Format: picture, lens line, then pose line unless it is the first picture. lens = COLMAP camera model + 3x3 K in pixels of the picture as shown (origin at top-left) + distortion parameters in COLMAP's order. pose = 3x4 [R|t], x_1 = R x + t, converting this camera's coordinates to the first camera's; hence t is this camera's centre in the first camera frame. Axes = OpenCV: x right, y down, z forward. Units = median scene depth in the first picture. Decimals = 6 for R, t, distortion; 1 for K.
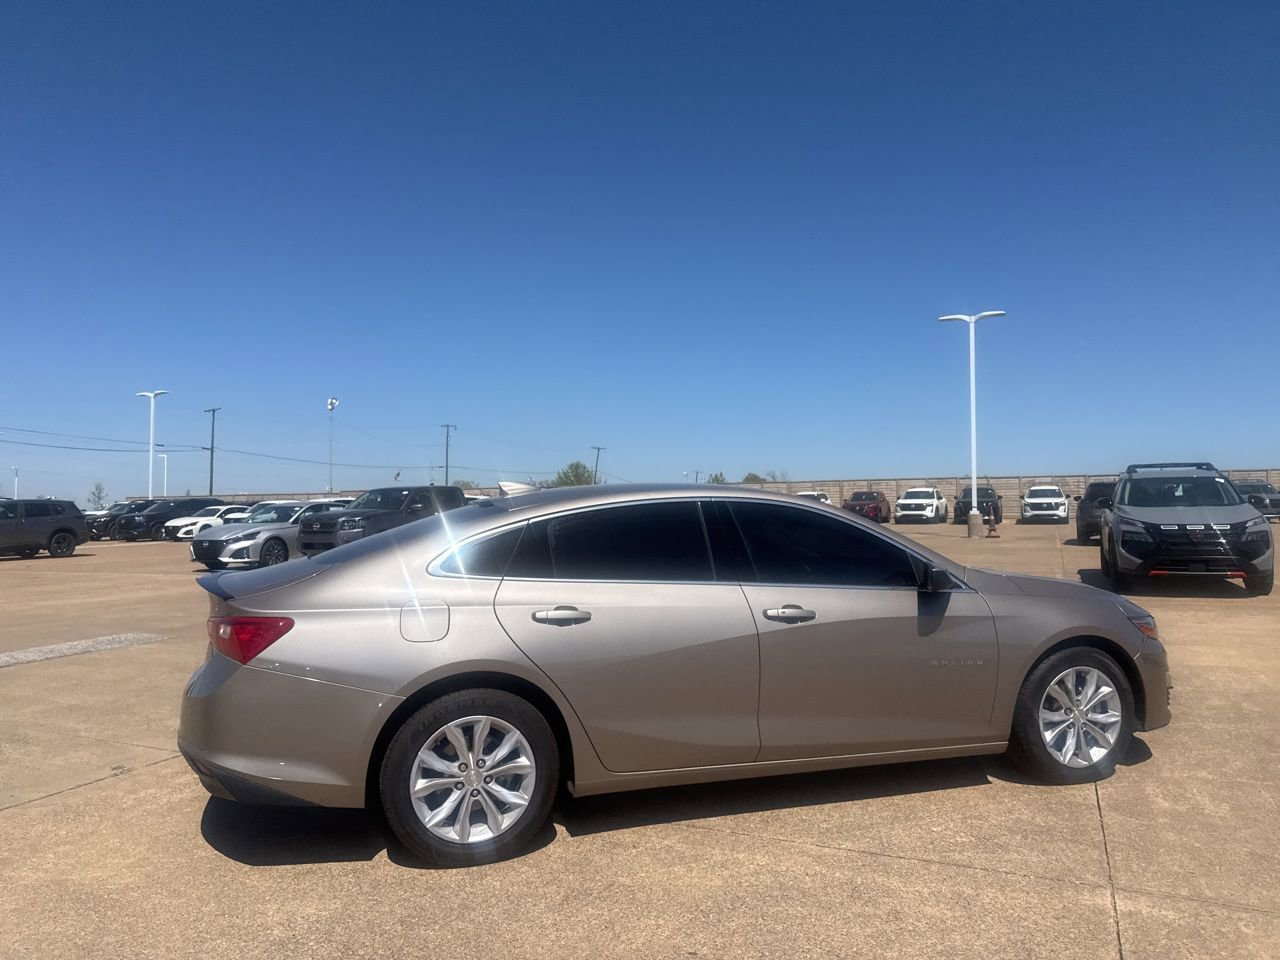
lens RADIAL K [[895.3, 0, 634.3], [0, 895.3, 478.1], [0, 0, 1]] dist [0.037293, -0.047778]
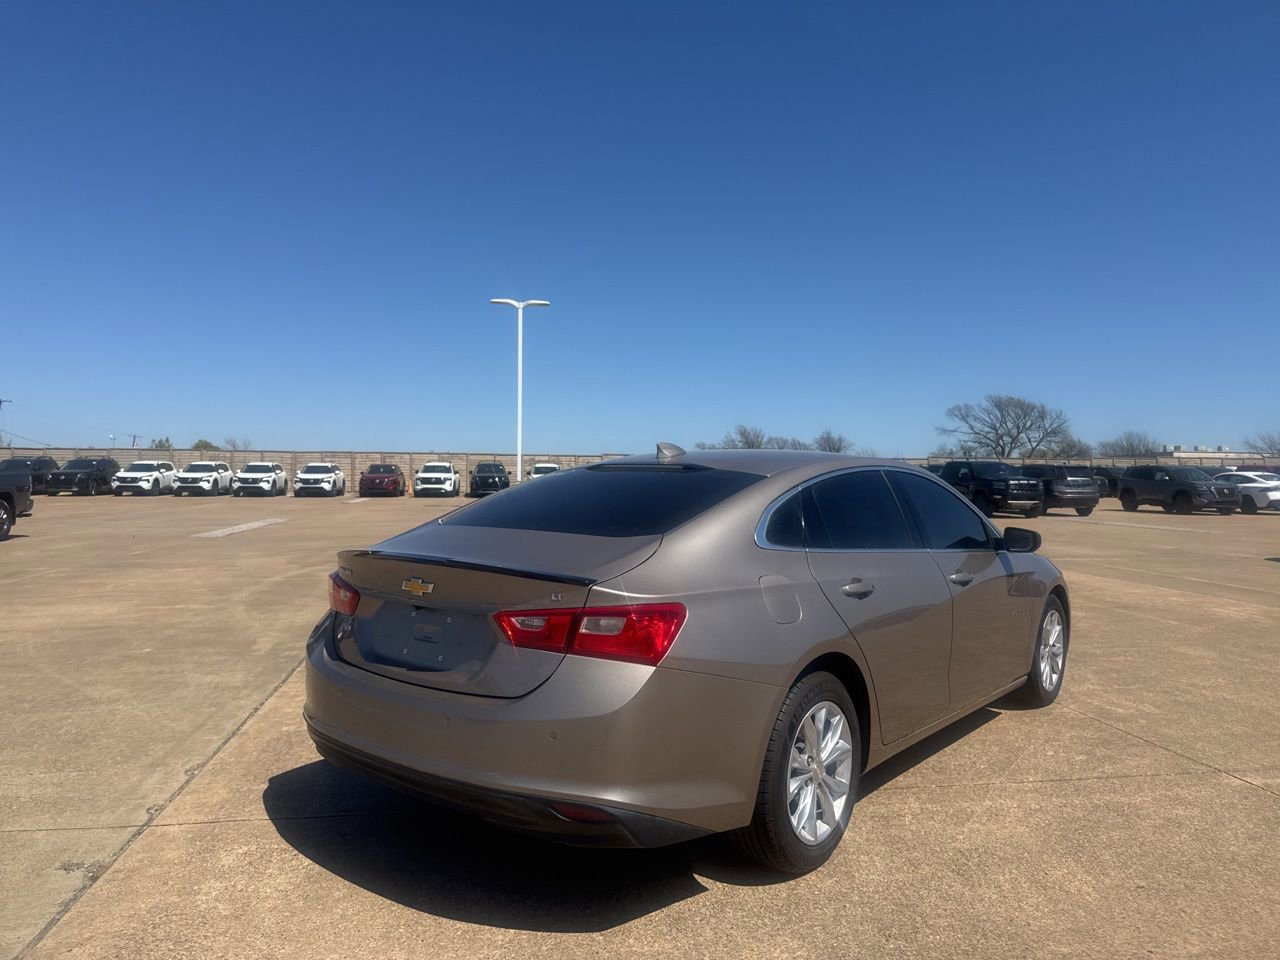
lens RADIAL K [[895.3, 0, 639.2], [0, 895.3, 489.3], [0, 0, 1]] dist [0.037293, -0.047778]
pose [[0.829982, 0.012181, 0.557656, -0.714661], [-0.035369, 0.998899, 0.030822, 0.025376], [-0.556667, -0.045306, 0.829499, 0.312997]]
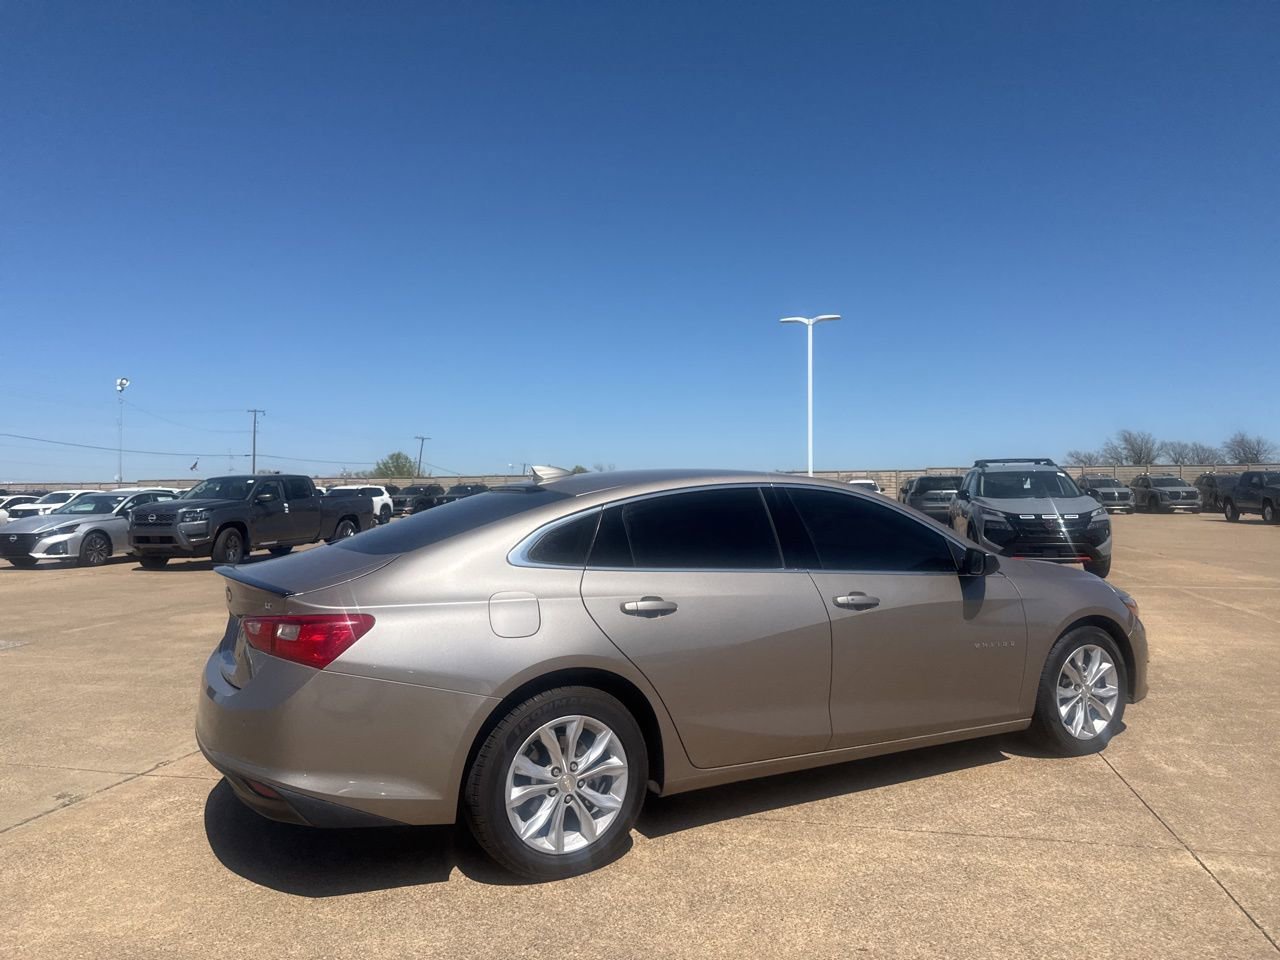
lens RADIAL K [[895.3, 0, 637.6], [0, 895.3, 486.1], [0, 0, 1]] dist [0.037293, -0.047778]
pose [[0.980268, 0.005446, 0.197596, -0.250468], [-0.008872, 0.999825, 0.016456, 0.010178], [-0.197472, -0.017884, 0.980145, 0.072555]]
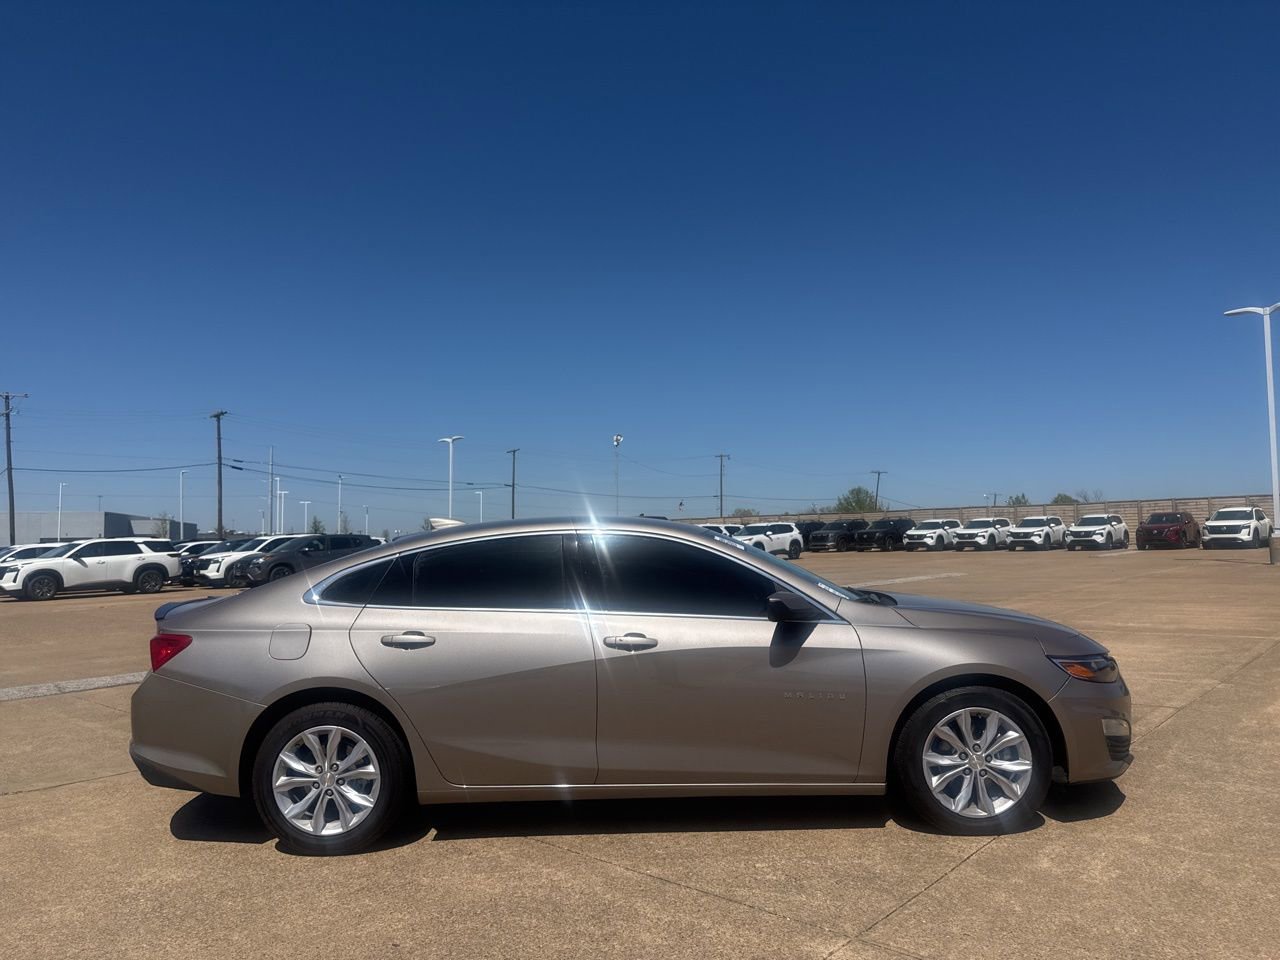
lens RADIAL K [[895.3, 0, 647.8], [0, 895.3, 477.1], [0, 0, 1]] dist [0.037293, -0.047778]
pose [[0.953324, -0.032139, -0.300233, 0.488453], [0.022584, 0.999124, -0.035241, -0.002091], [0.301102, 0.026816, 0.953215, 0.012867]]
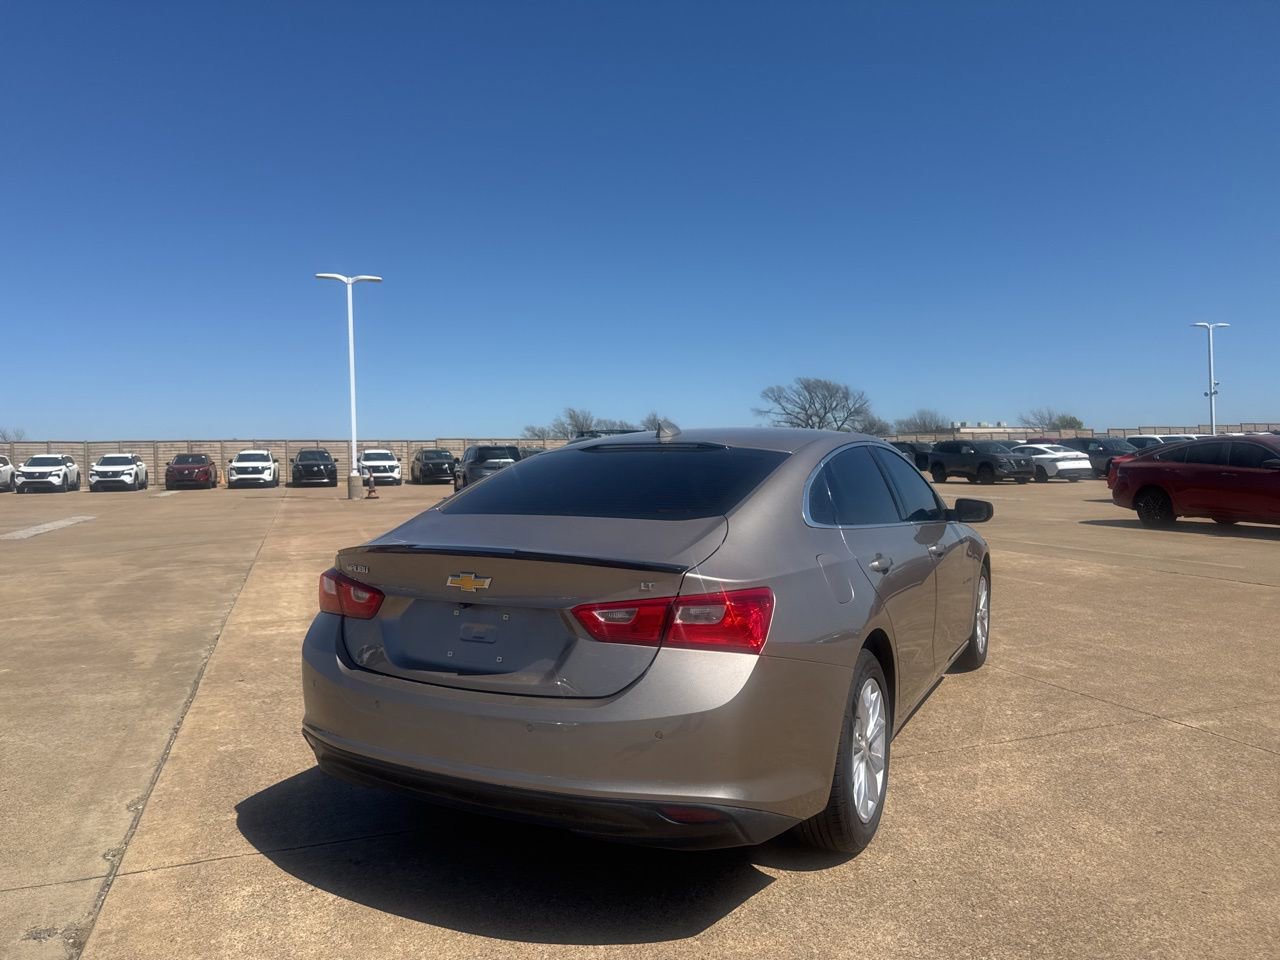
lens RADIAL K [[895.3, 0, 634.4], [0, 895.3, 495.4], [0, 0, 1]] dist [0.037293, -0.047778]
pose [[0.709277, -0.024452, 0.704506, -0.828601], [-0.016632, 0.998540, 0.051403, 0.033694], [-0.704734, -0.048176, 0.707834, 0.463823]]
